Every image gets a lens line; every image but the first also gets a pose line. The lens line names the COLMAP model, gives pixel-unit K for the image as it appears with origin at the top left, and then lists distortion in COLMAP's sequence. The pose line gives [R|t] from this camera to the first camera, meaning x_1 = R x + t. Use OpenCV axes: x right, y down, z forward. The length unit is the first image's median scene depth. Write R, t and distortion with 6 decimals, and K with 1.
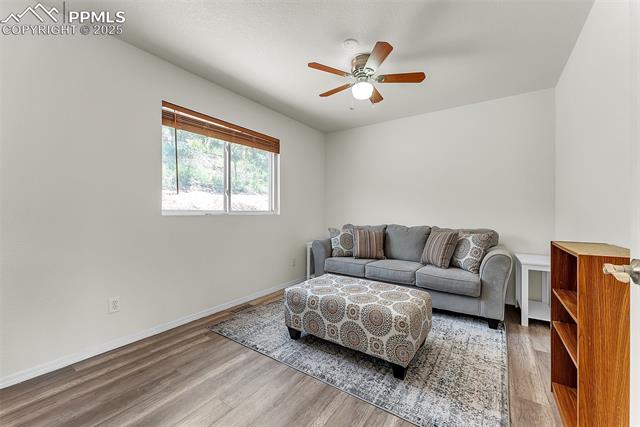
lens RADIAL K [[253.6, 0, 324.9], [0, 253.6, 211.4], [0, 0, 1]] dist [0.005316, 0.000434]
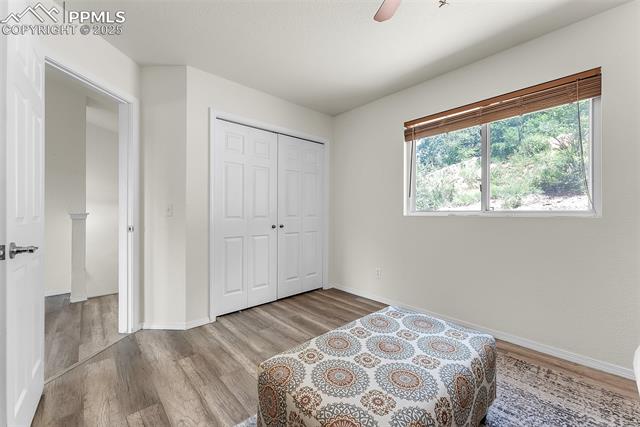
lens RADIAL K [[253.6, 0, 326.0], [0, 253.6, 213.6], [0, 0, 1]] dist [0.005316, 0.000434]
pose [[-0.212356, 0.004294, -0.977183, 0.637770], [0.002358, 0.999990, 0.003882, -0.000219], [0.977189, -0.001480, -0.212364, 0.879306]]
